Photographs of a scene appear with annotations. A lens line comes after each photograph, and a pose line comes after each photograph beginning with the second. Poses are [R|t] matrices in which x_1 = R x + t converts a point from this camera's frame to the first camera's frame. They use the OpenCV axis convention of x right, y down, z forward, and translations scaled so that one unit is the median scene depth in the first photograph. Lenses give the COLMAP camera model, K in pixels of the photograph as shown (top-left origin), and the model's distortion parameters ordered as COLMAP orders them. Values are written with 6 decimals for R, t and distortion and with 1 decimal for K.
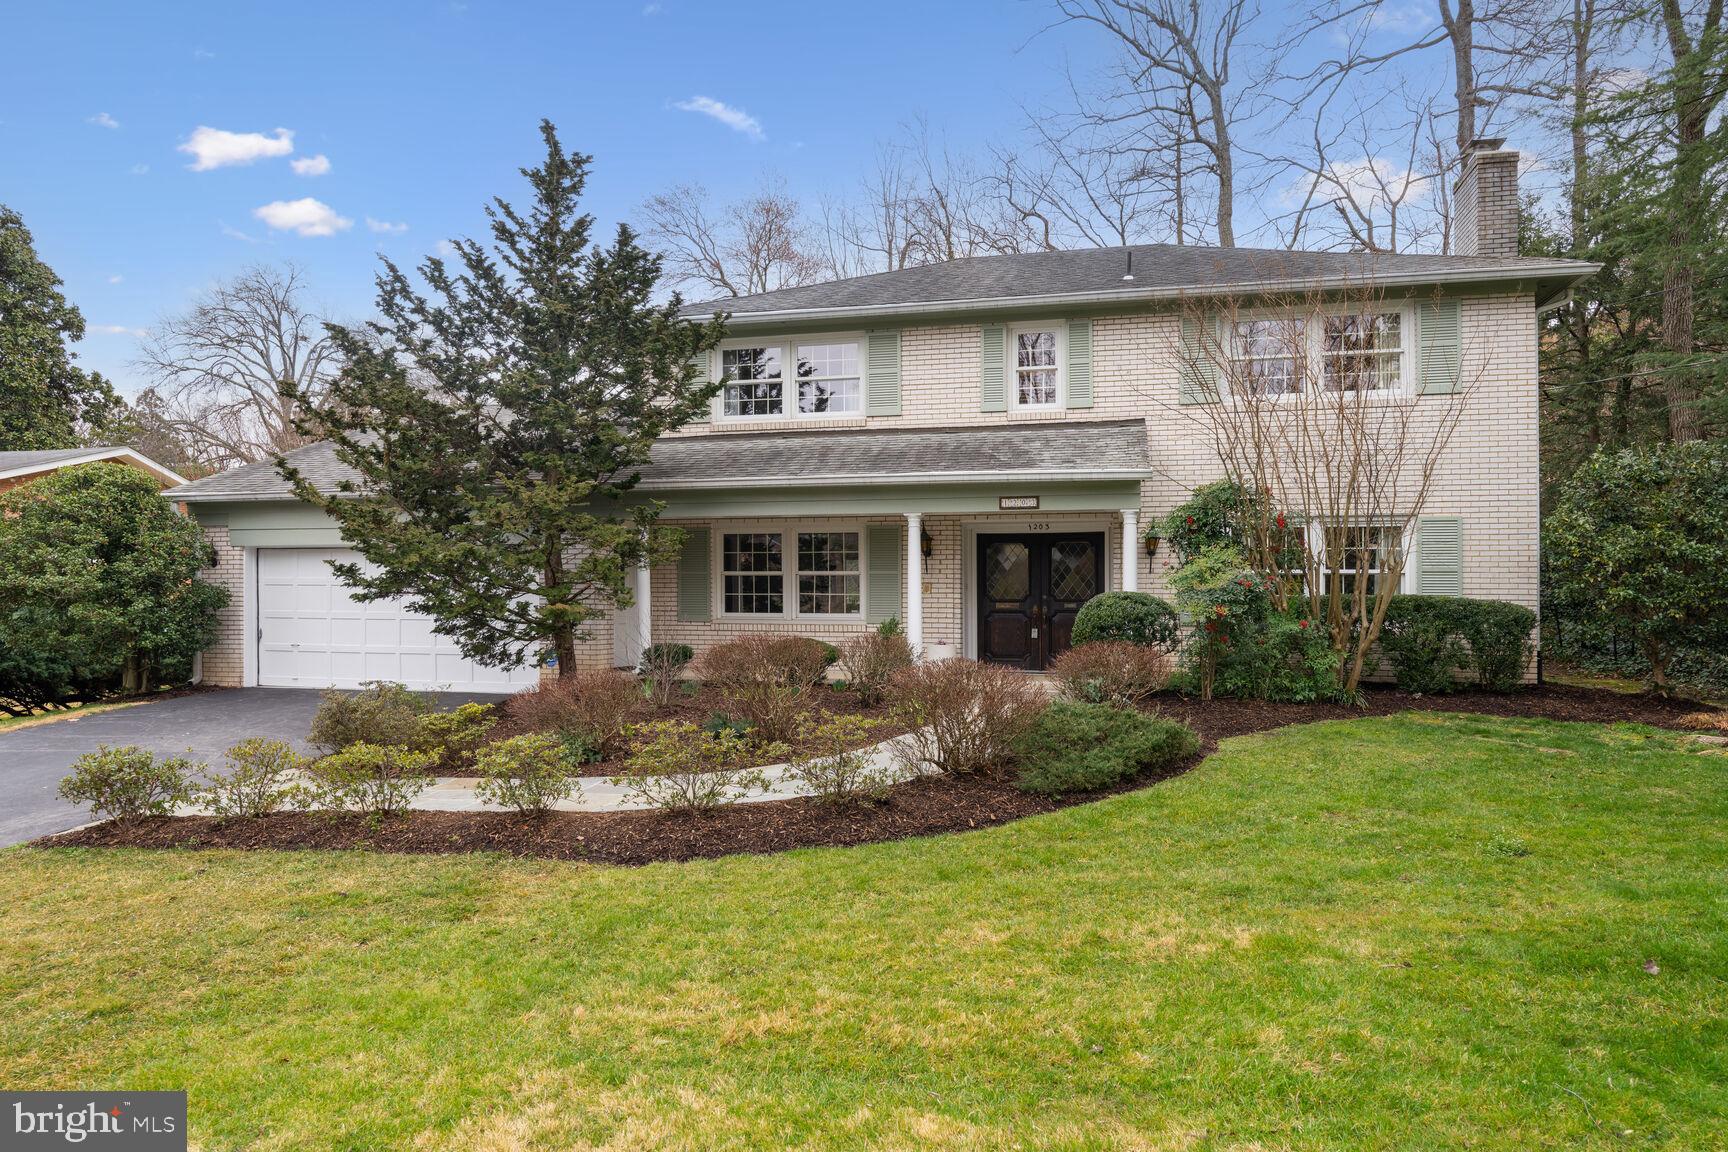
lens RADIAL K [[1077.9, 0, 861.7], [0, 1077.9, 580.3], [0, 0, 1]] dist [-0.000025, -0.000440]
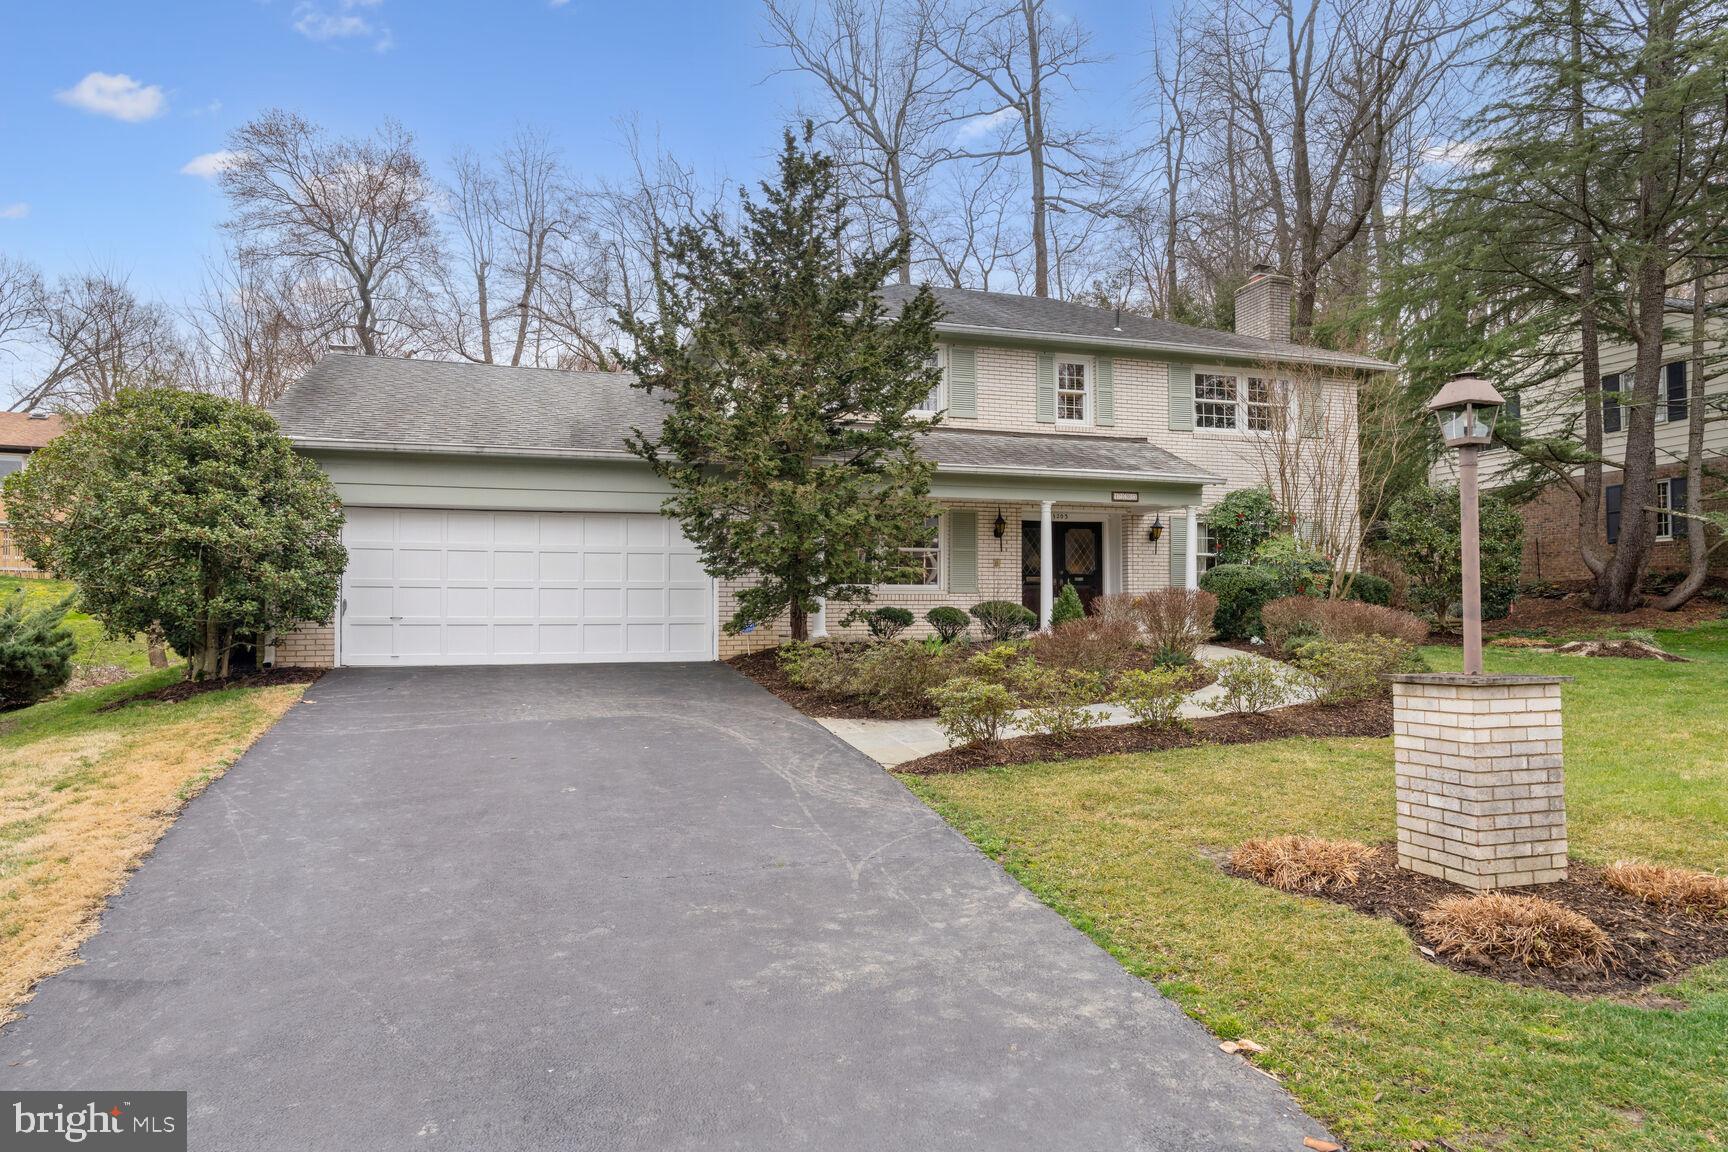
lens RADIAL K [[1045.9, 0, 864.0], [0, 1045.9, 576.0], [0, 0, 1]] dist [-0.005434, -0.000683]
pose [[0.854219, 0.009550, 0.519825, -0.747709], [-0.009480, 0.999951, -0.002793, 0.028895], [-0.519826, -0.002542, 0.854268, 0.081814]]
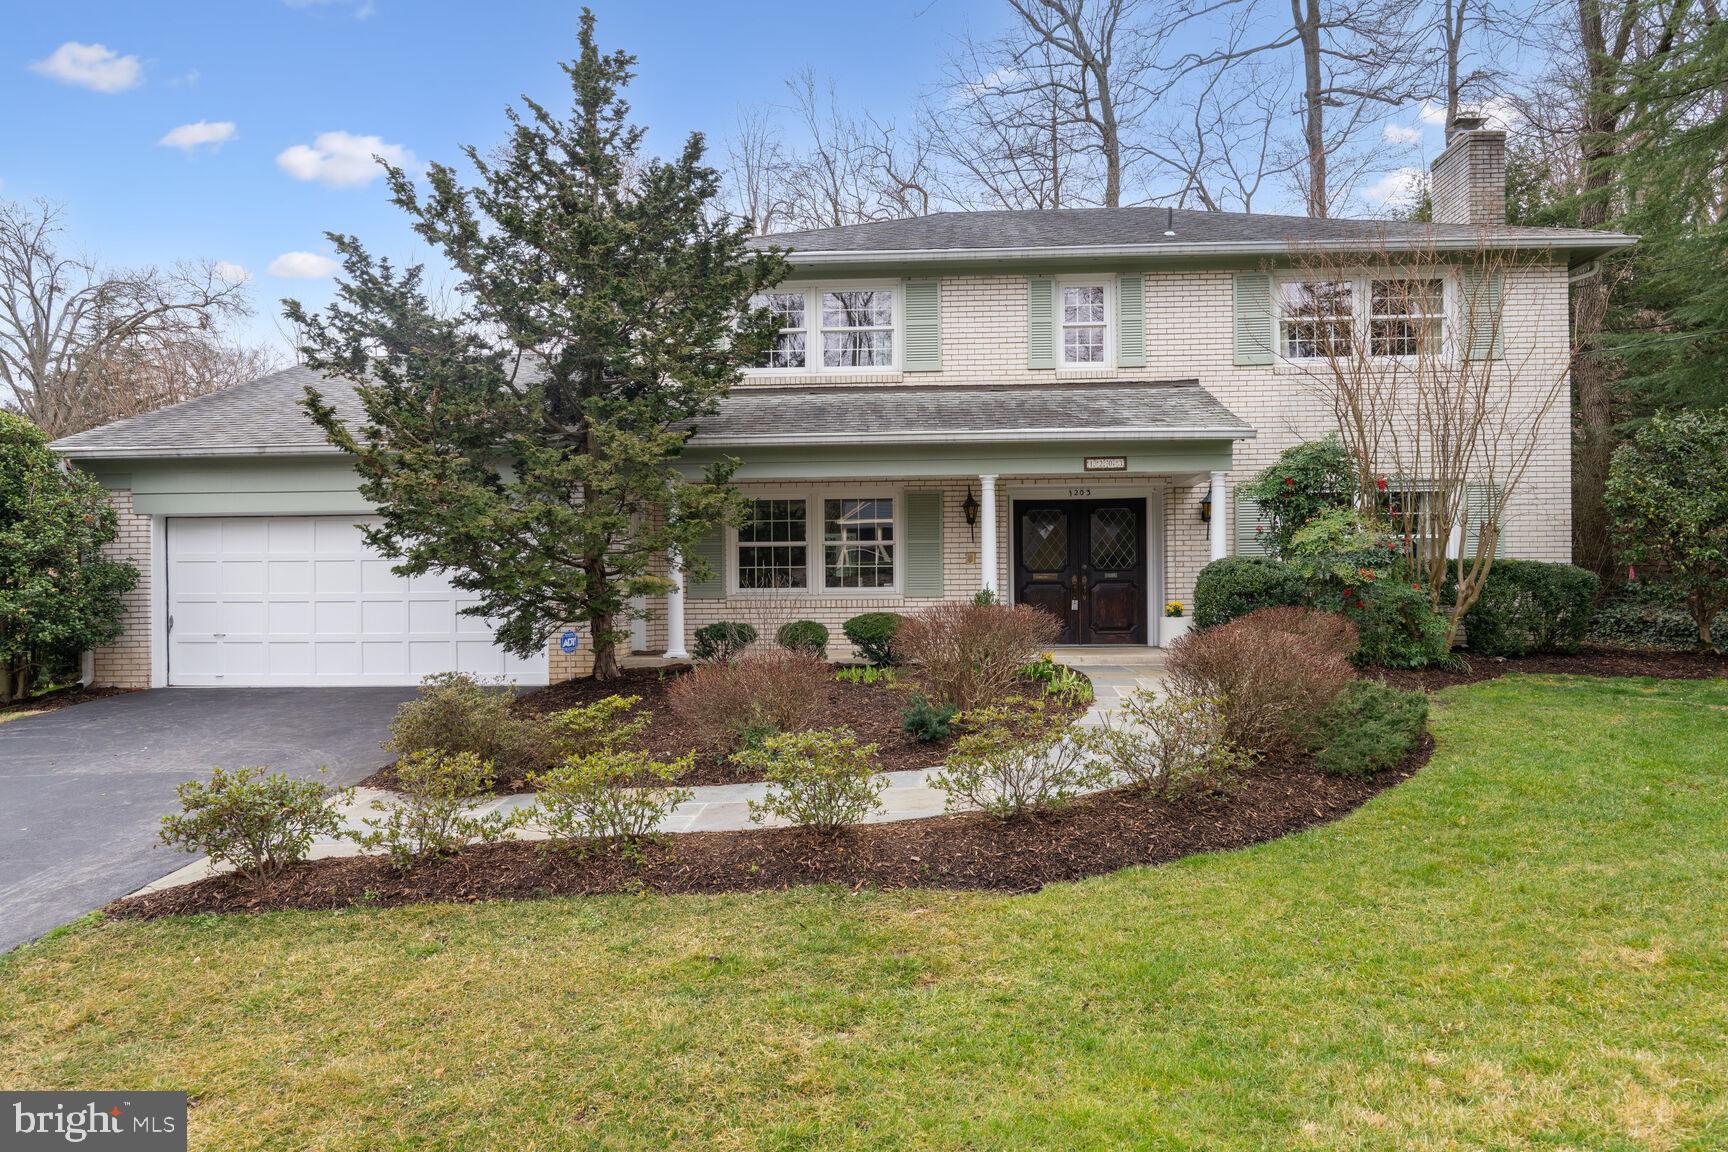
lens RADIAL K [[1075.0, 0, 856.1], [0, 1075.0, 571.0], [0, 0, 1]] dist [-0.002438, -0.000407]
pose [[0.982217, -0.011263, 0.187409, -0.233255], [0.009810, 0.999914, 0.008682, 0.010407], [-0.187491, -0.006689, 0.982244, 0.120446]]
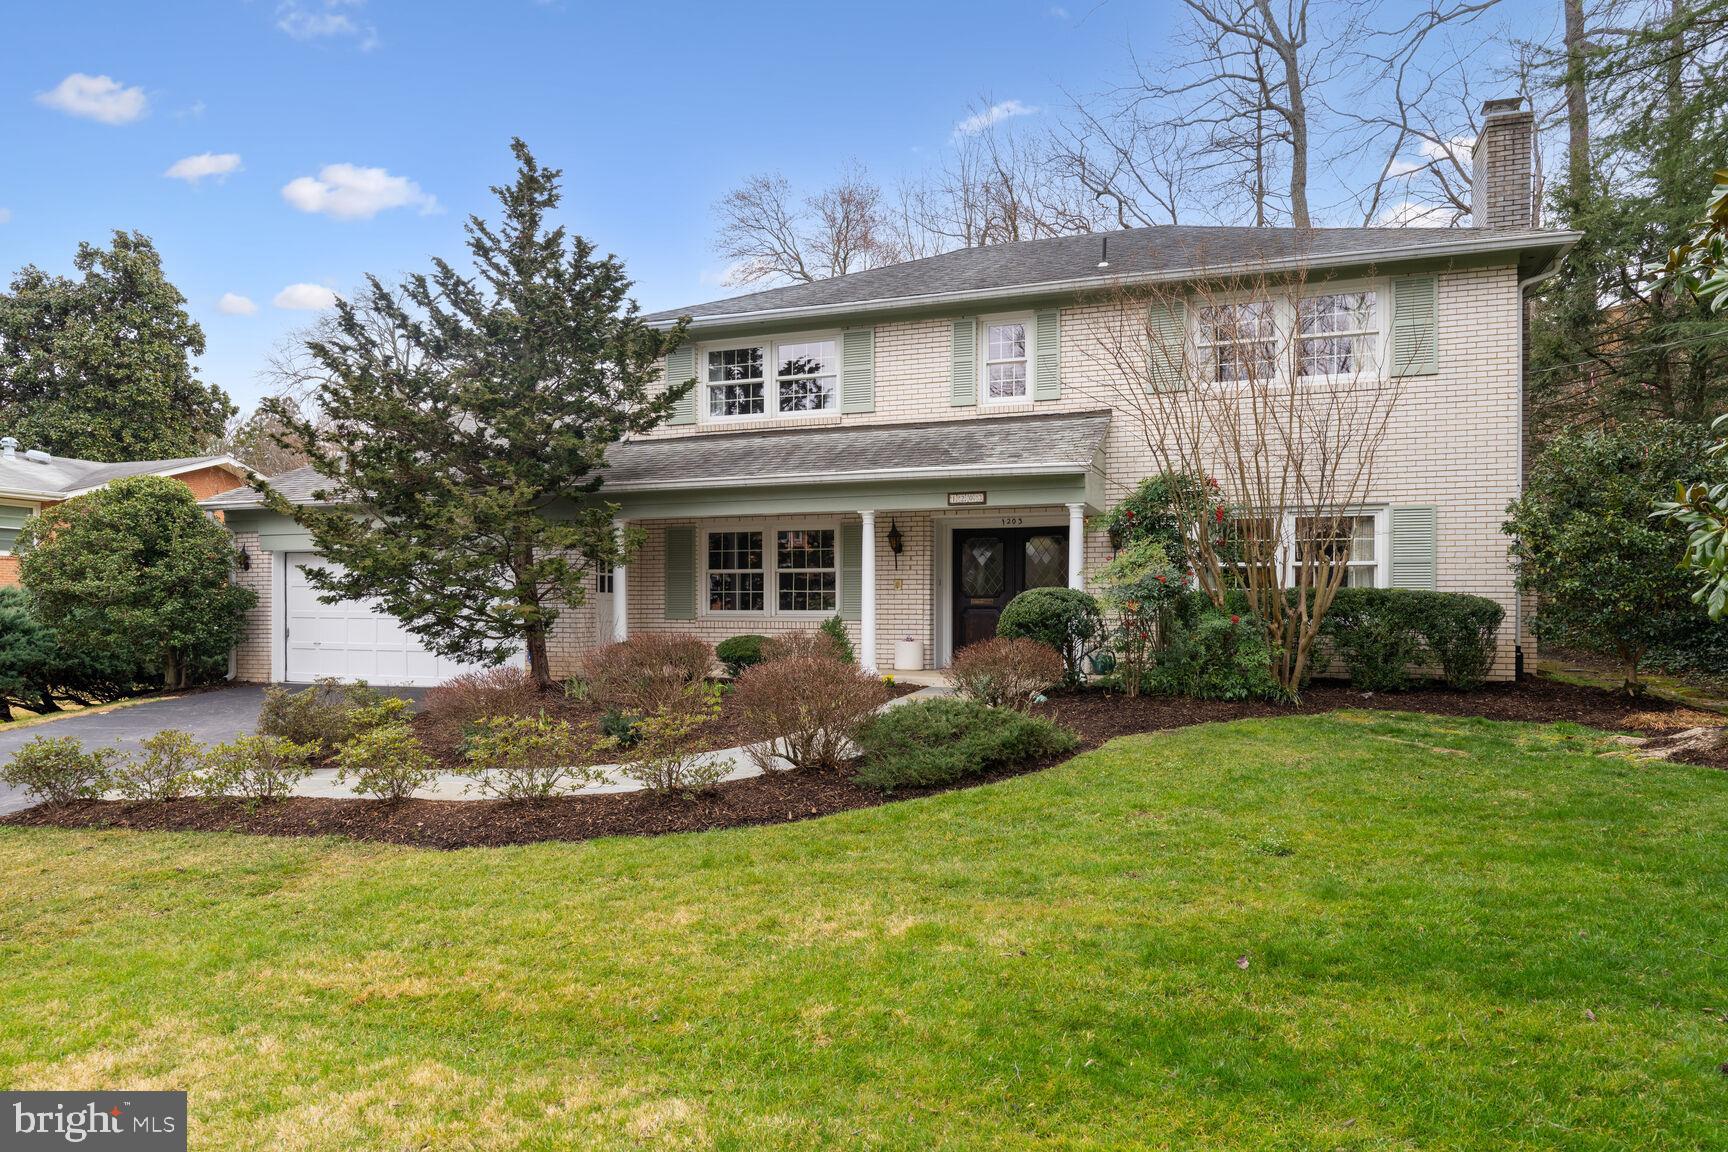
lens RADIAL K [[1106.5, 0, 864.0], [0, 1106.5, 576.0], [0, 0, 1]] dist [-0.000404, -0.000630]
pose [[0.993389, -0.010117, -0.114354, 0.159741], [0.010442, 0.999943, 0.002241, -0.003476], [0.114325, -0.003420, 0.993438, -0.024192]]
